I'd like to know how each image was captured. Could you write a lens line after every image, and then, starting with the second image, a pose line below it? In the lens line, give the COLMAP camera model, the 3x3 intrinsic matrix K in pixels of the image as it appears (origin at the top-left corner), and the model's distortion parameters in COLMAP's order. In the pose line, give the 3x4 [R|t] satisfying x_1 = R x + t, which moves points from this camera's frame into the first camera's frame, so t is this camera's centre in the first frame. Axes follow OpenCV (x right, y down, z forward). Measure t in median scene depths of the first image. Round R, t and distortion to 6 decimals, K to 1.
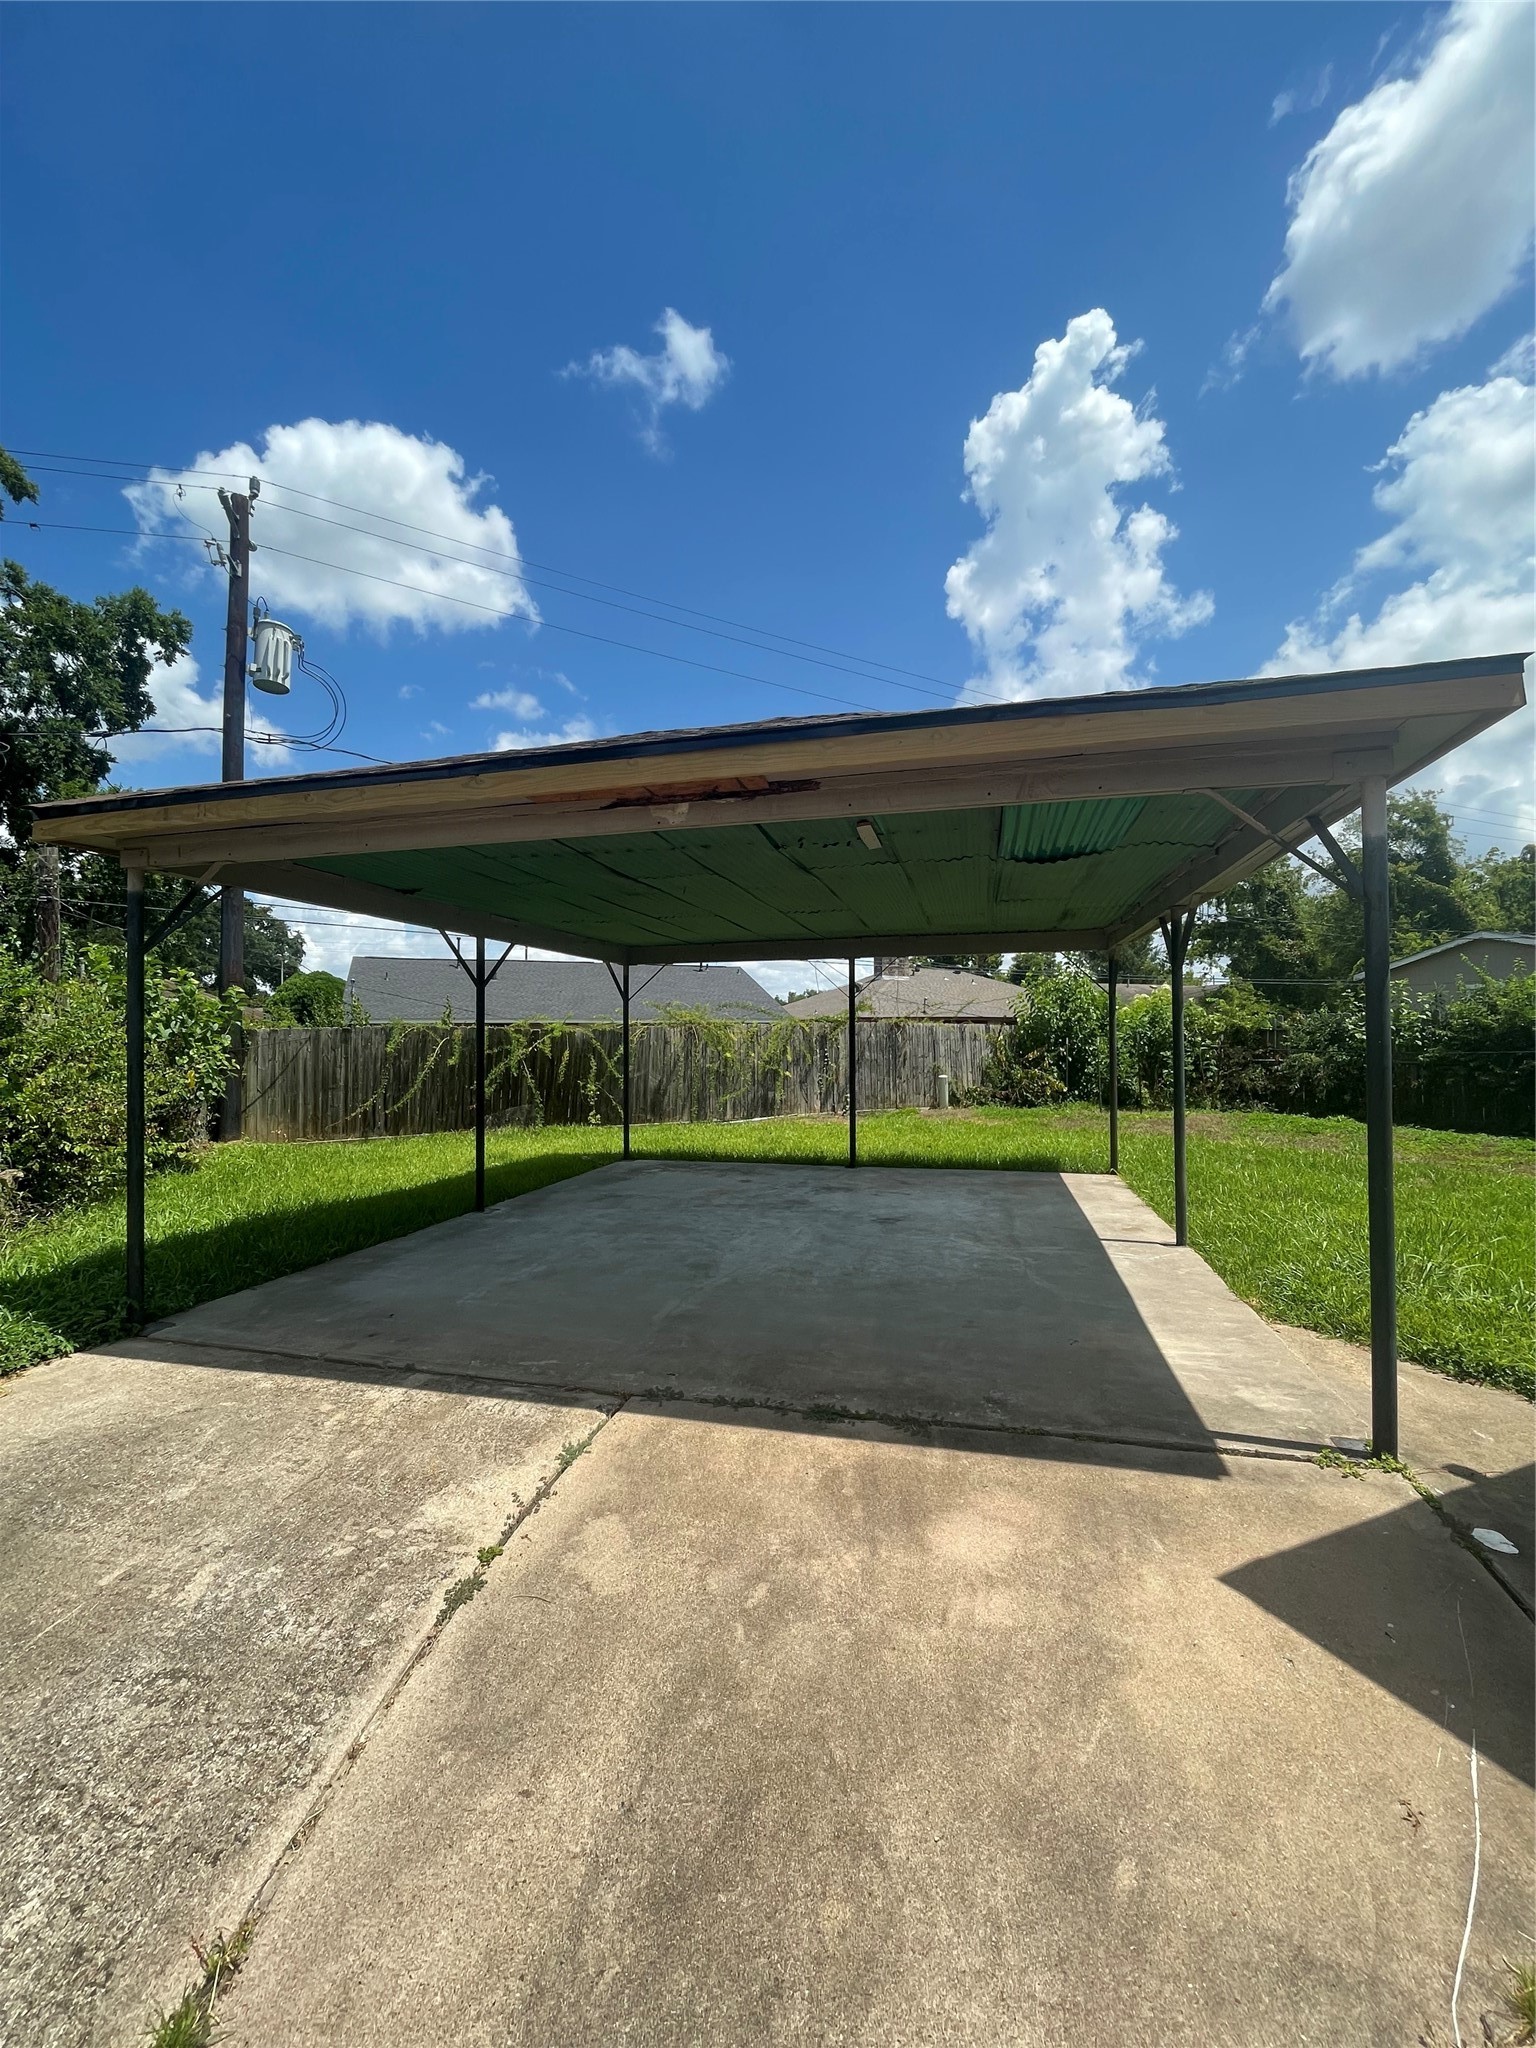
lens RADIAL K [[837.4, 0, 764.0], [0, 837.4, 1024.8], [0, 0, 1]] dist [-0.001442, -0.000637]
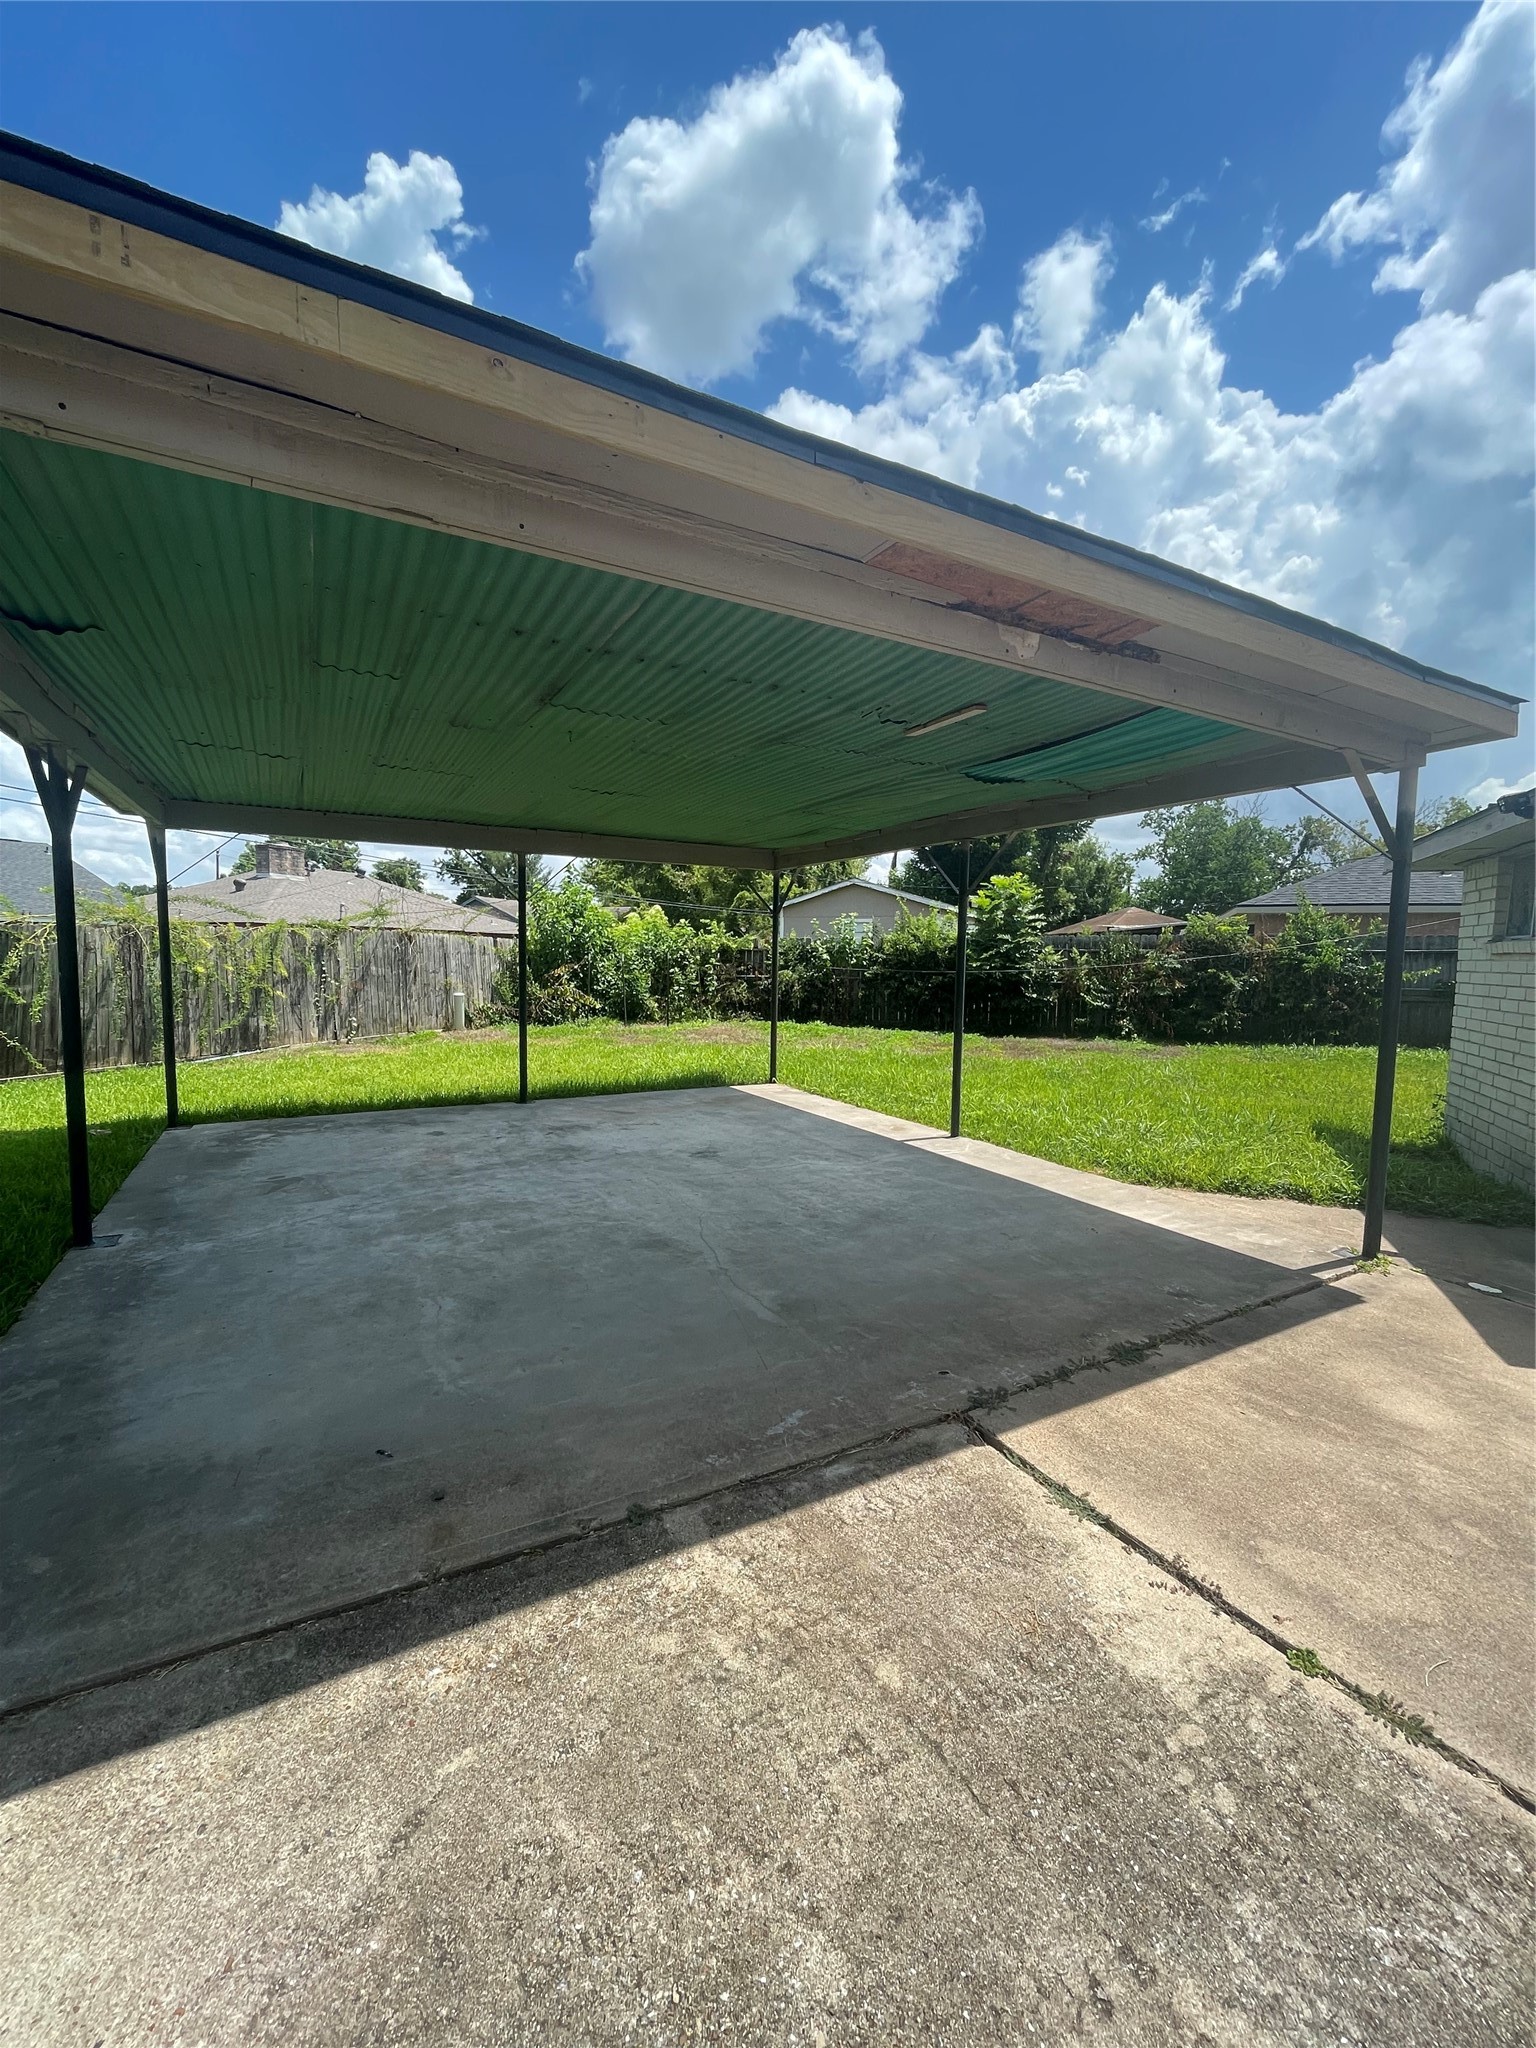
lens RADIAL K [[837.4, 0, 764.0], [0, 837.4, 1024.8], [0, 0, 1]] dist [-0.001442, -0.000637]
pose [[0.721897, -0.039828, 0.690853, -0.796149], [-0.029834, 0.995623, 0.088573, 0.024162], [-0.691357, -0.084552, 0.717549, 0.594912]]
